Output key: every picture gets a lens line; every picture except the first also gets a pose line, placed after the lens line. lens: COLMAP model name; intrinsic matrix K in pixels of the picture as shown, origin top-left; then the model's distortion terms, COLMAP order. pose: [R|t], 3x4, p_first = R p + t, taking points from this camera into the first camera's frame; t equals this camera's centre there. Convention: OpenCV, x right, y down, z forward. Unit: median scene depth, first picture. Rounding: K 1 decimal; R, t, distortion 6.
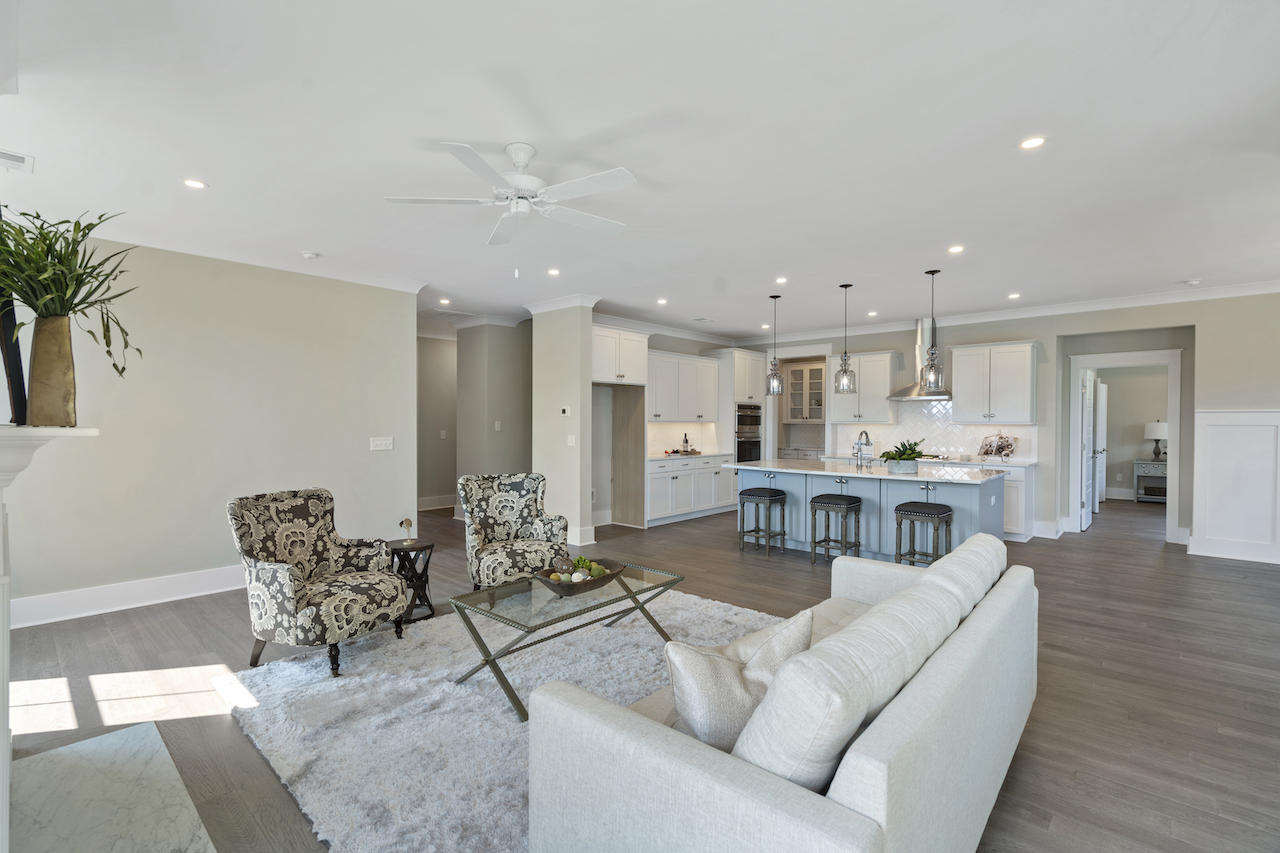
lens RADIAL K [[576.9, 0, 637.1], [0, 576.9, 428.1], [0, 0, 1]] dist [0.000975, 0.000105]
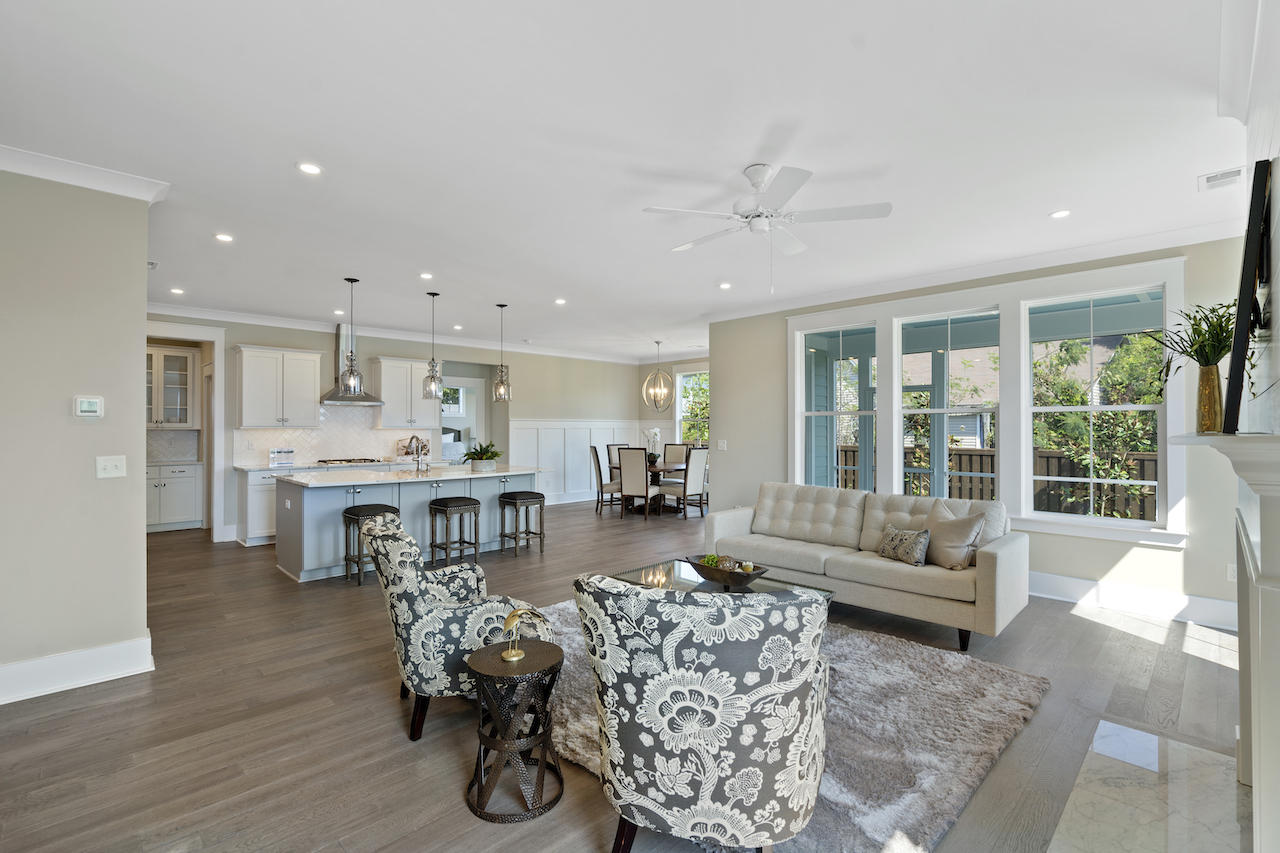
lens RADIAL K [[576.9, 0, 637.1], [0, 576.9, 428.1], [0, 0, 1]] dist [0.000975, 0.000105]
pose [[0.033196, -0.003683, 0.999442, -0.670237], [0.010616, 0.999938, 0.003332, -0.008877], [-0.999392, 0.010499, 0.033233, 0.630244]]
